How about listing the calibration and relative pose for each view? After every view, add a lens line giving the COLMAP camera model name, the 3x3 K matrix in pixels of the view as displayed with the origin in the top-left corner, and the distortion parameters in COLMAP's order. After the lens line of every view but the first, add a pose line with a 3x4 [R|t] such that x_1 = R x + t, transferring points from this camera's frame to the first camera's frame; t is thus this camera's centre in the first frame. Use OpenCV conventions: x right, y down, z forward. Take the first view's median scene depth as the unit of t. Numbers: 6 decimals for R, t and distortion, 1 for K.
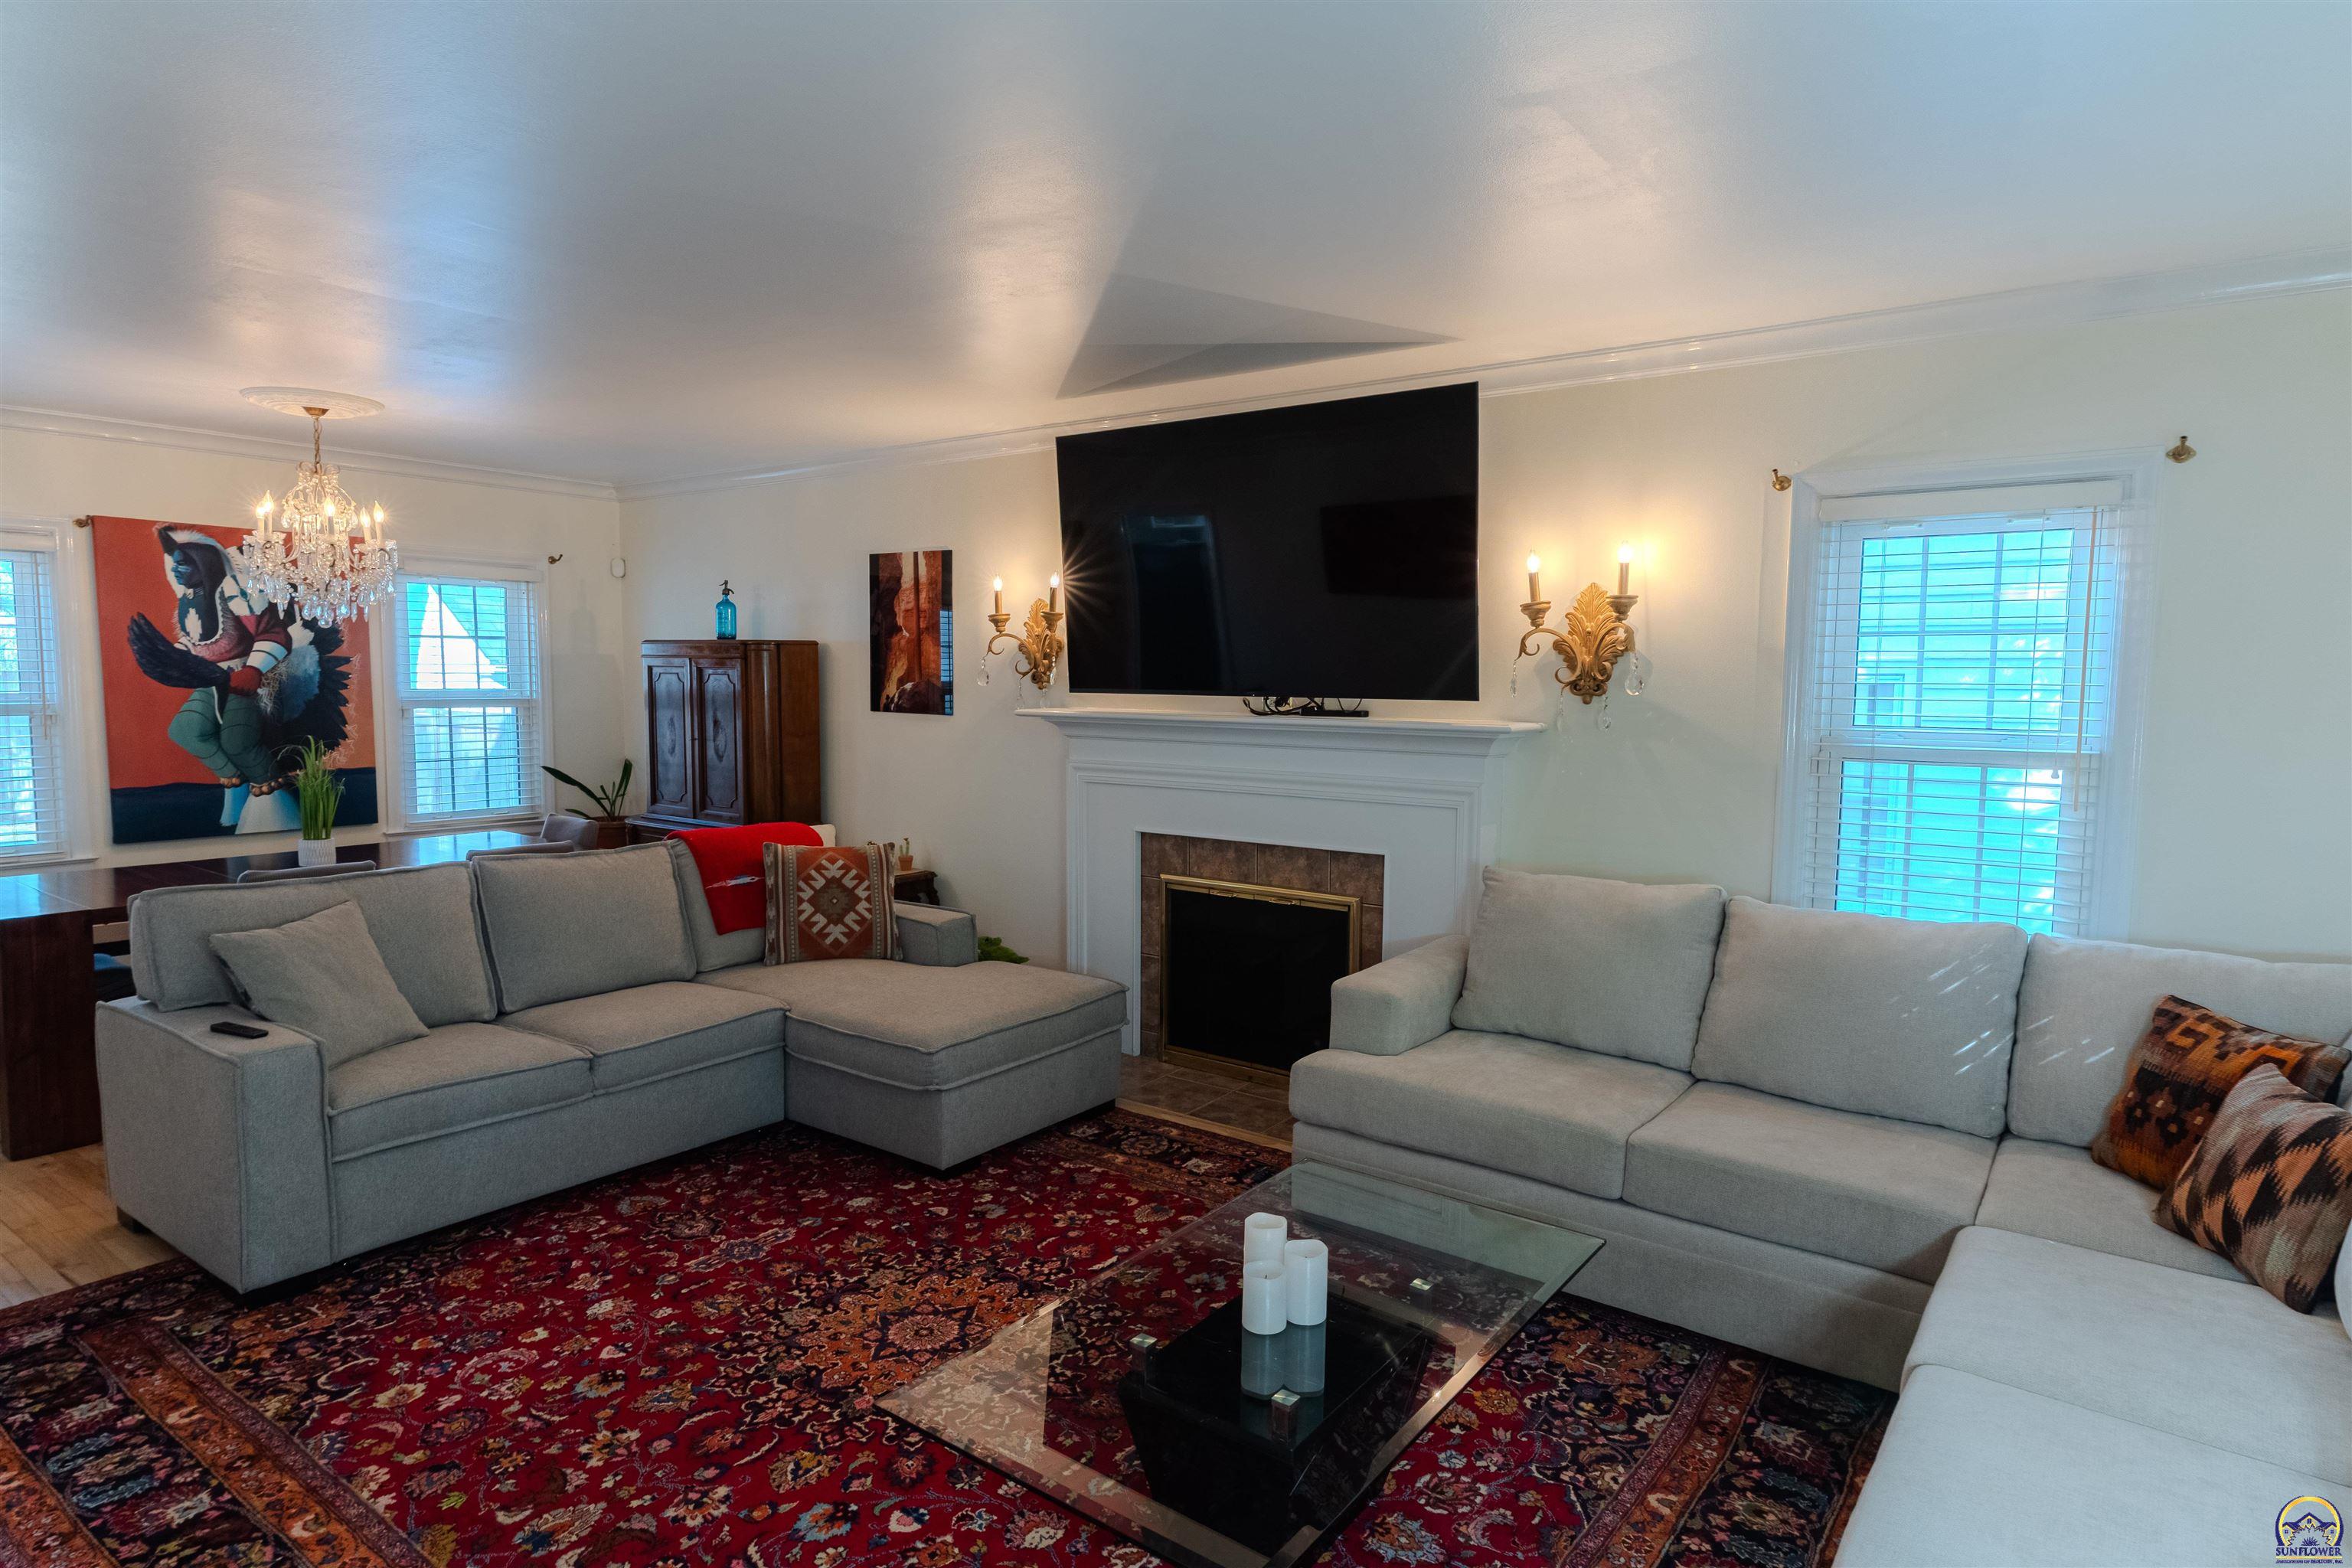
lens RADIAL K [[1321.7, 0, 1176.0], [0, 1321.7, 784.0], [0, 0, 1]] dist [0.058175, -0.041599]
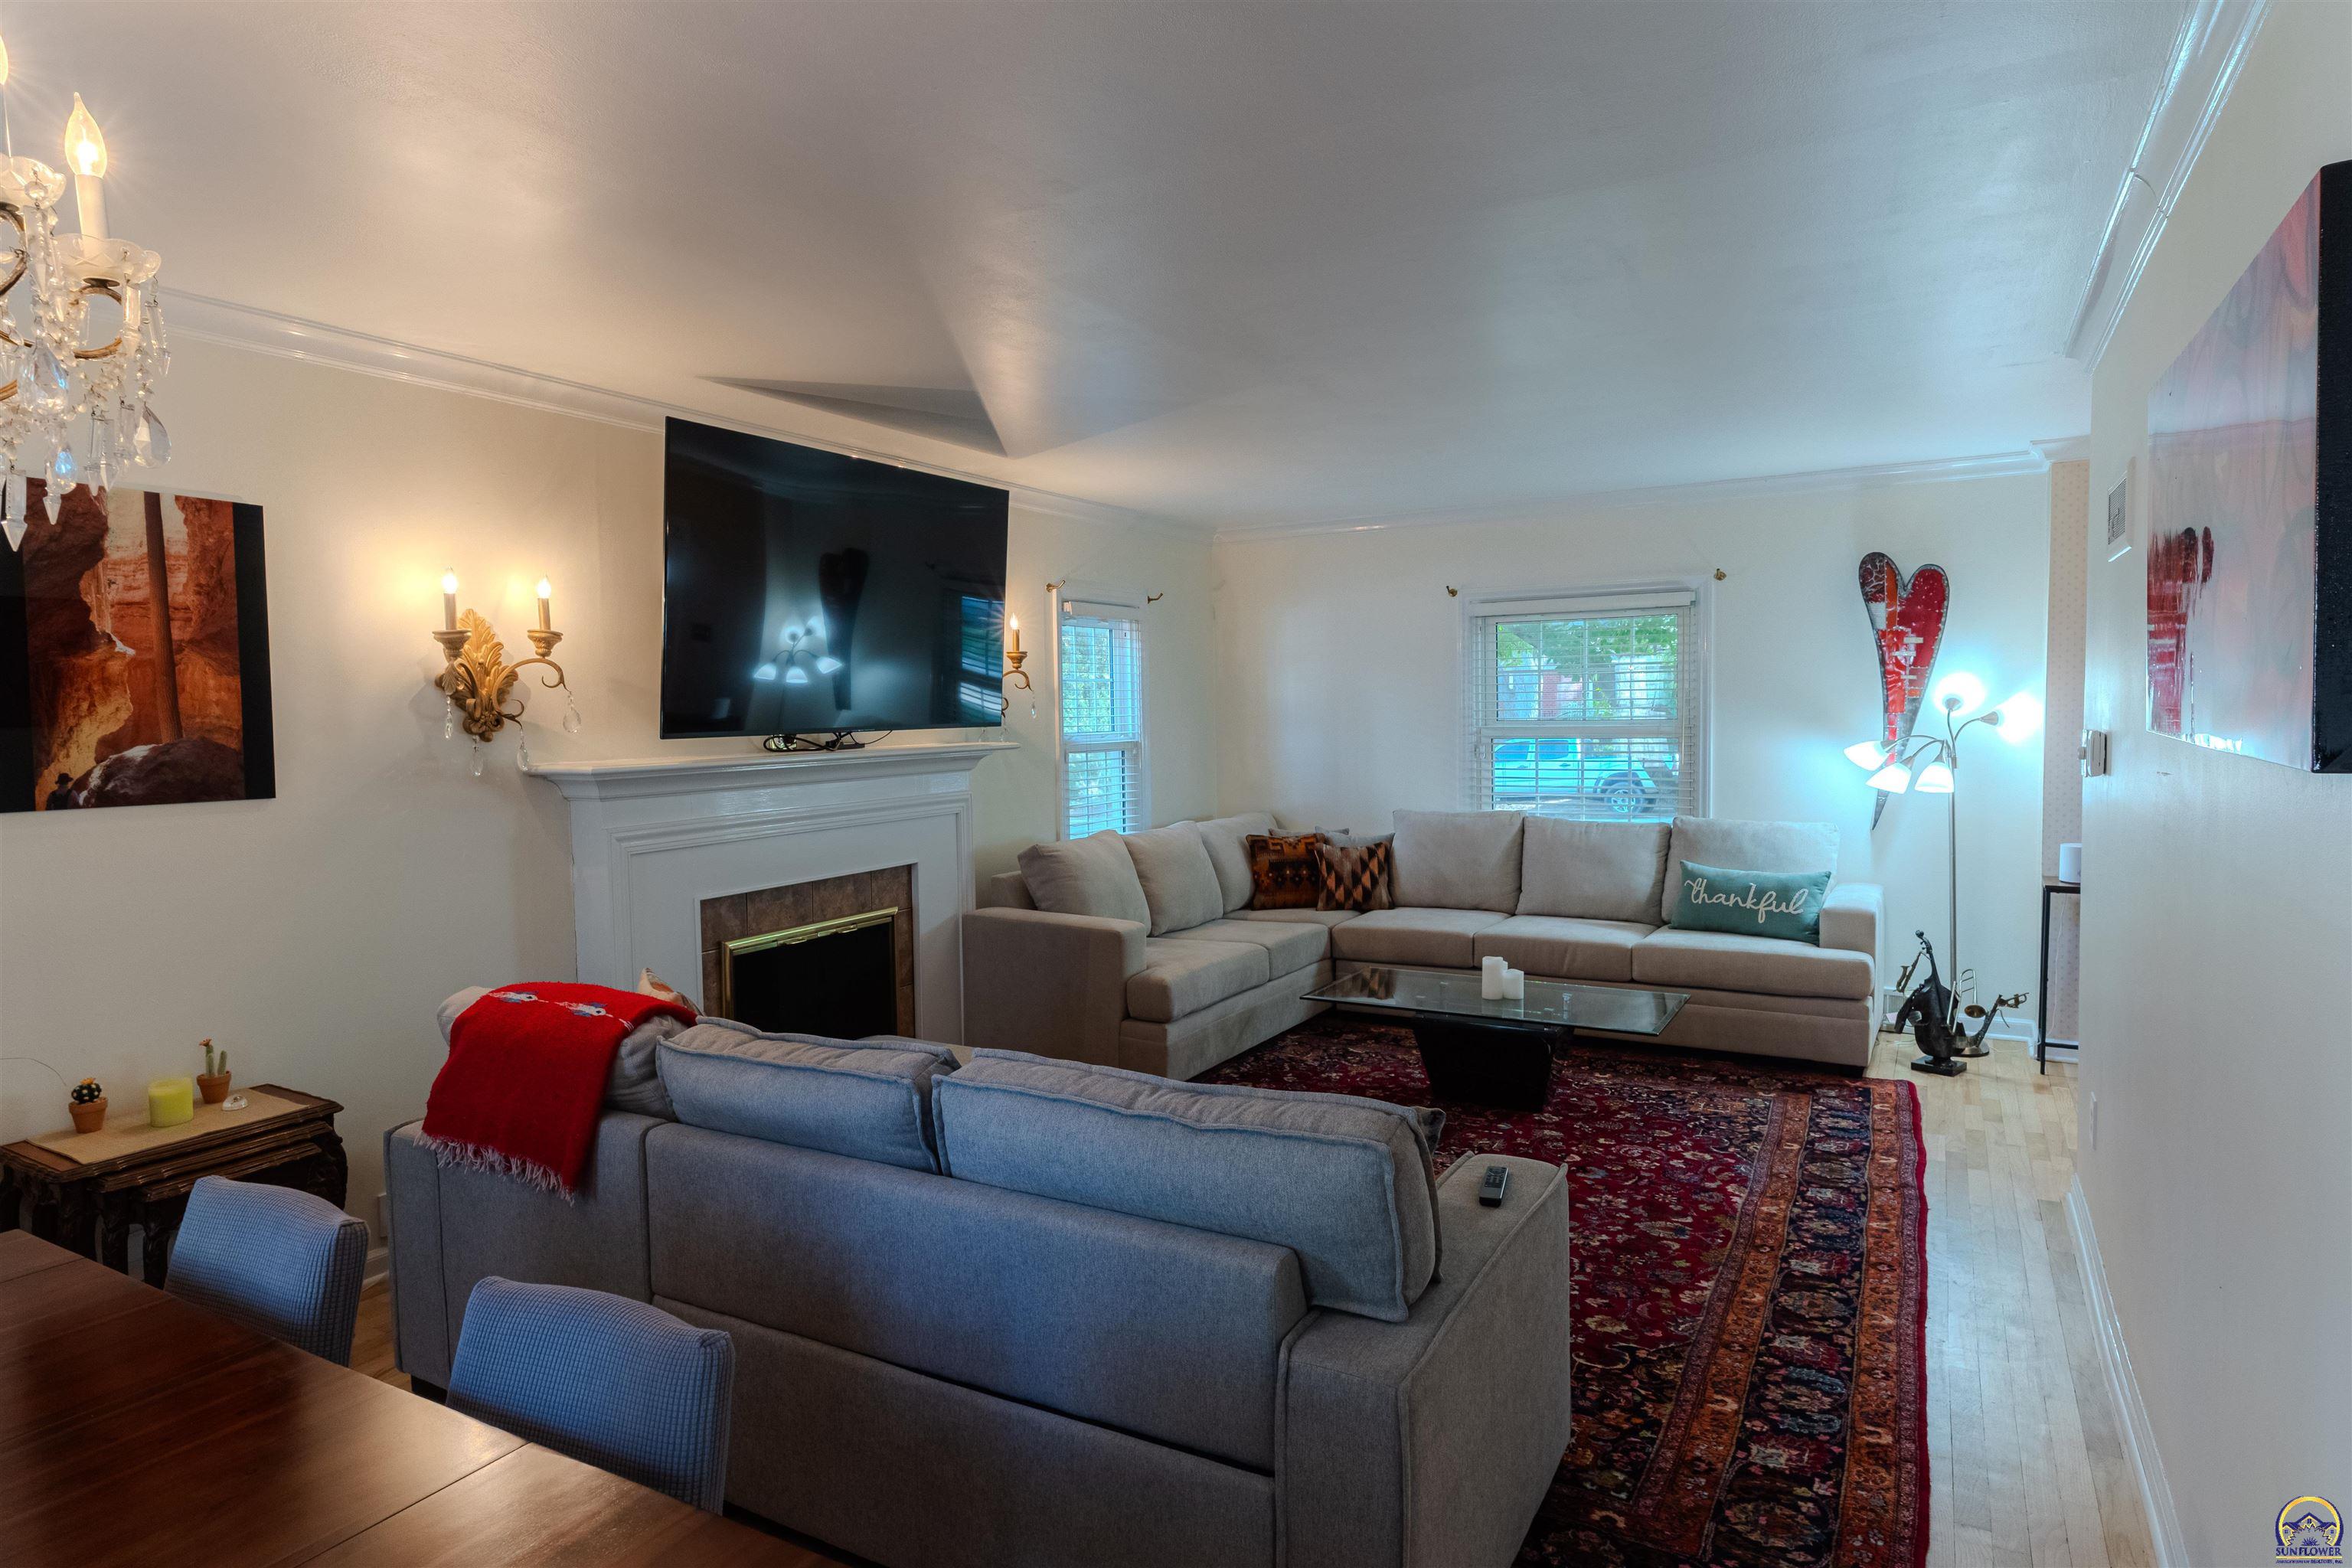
lens RADIAL K [[1320.5, 0, 1172.9], [0, 1320.5, 756.2], [0, 0, 1]] dist [0.001459, 0.000592]
pose [[-0.121041, -0.048703, 0.991452, -1.648184], [0.094441, 0.993700, 0.060343, -0.143077], [-0.988145, 0.100938, -0.115679, 1.456784]]
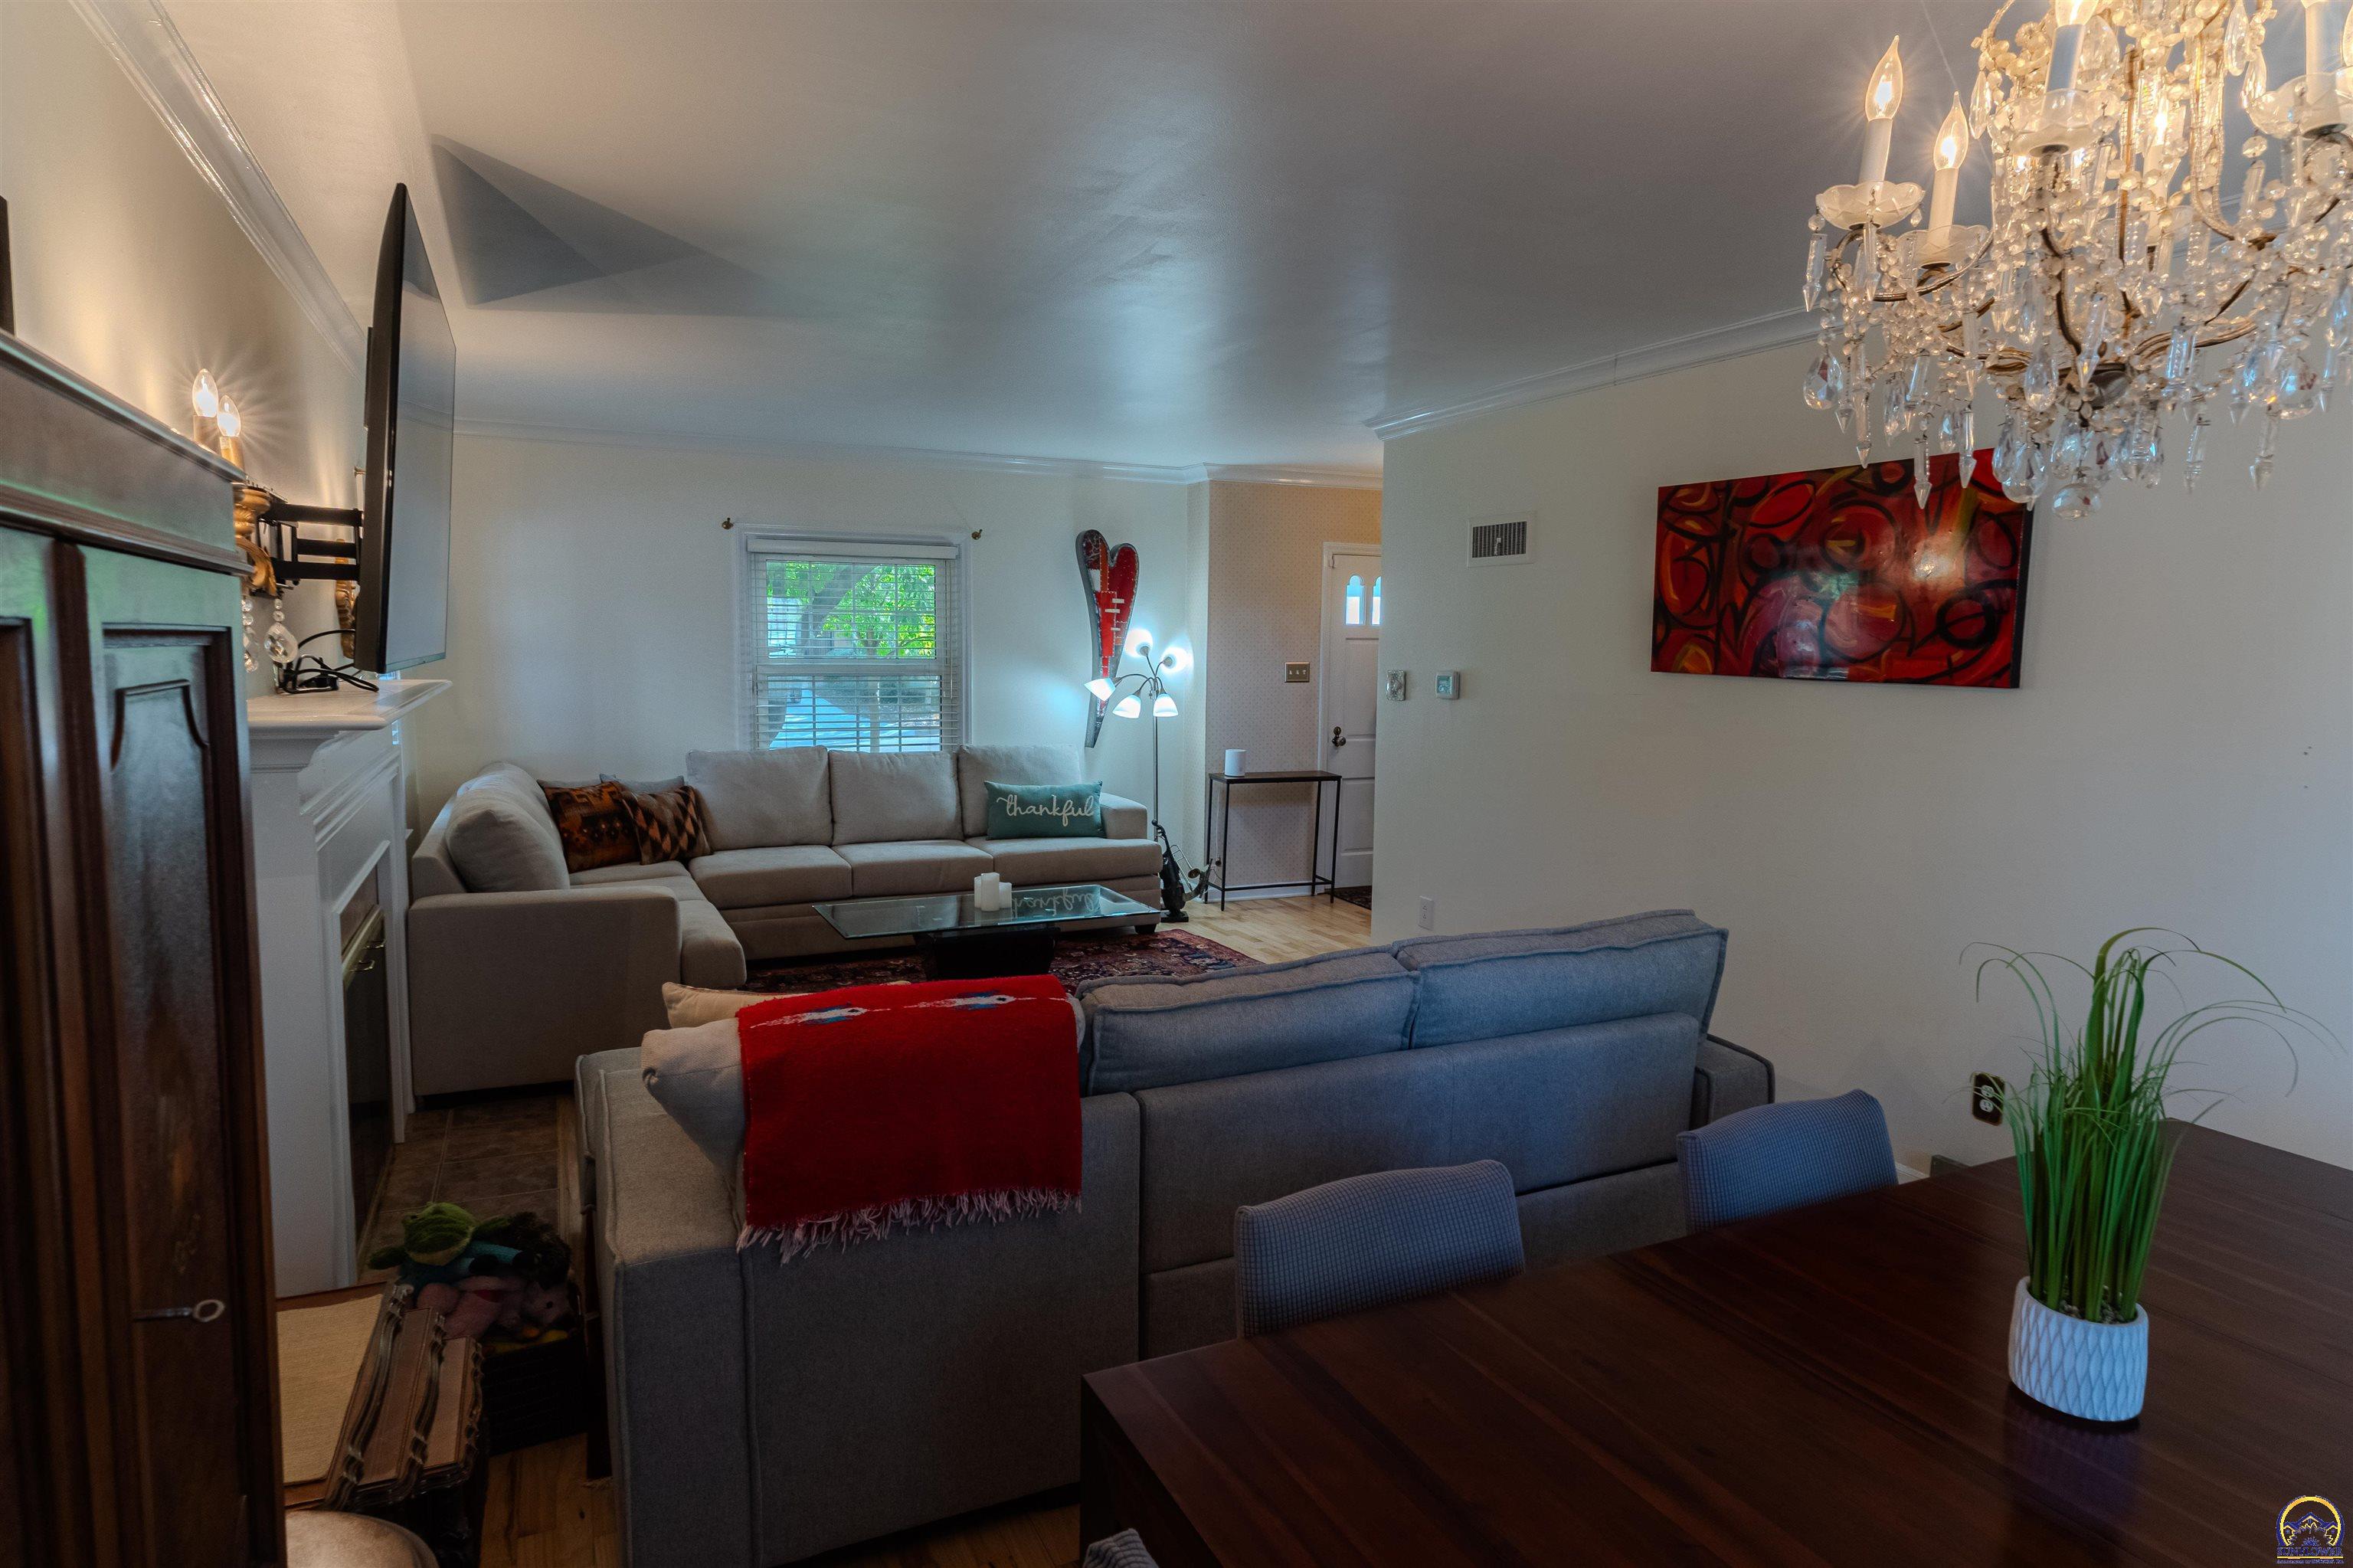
lens RADIAL K [[1321.1, 0, 1173.4], [0, 1321.1, 756.2], [0, 0, 1]] dist [0.001459, 0.000592]
pose [[-0.884078, -0.058873, 0.463616, -1.085355], [0.016873, 0.987366, 0.157558, -0.199742], [-0.467034, 0.147117, -0.871915, 2.411945]]
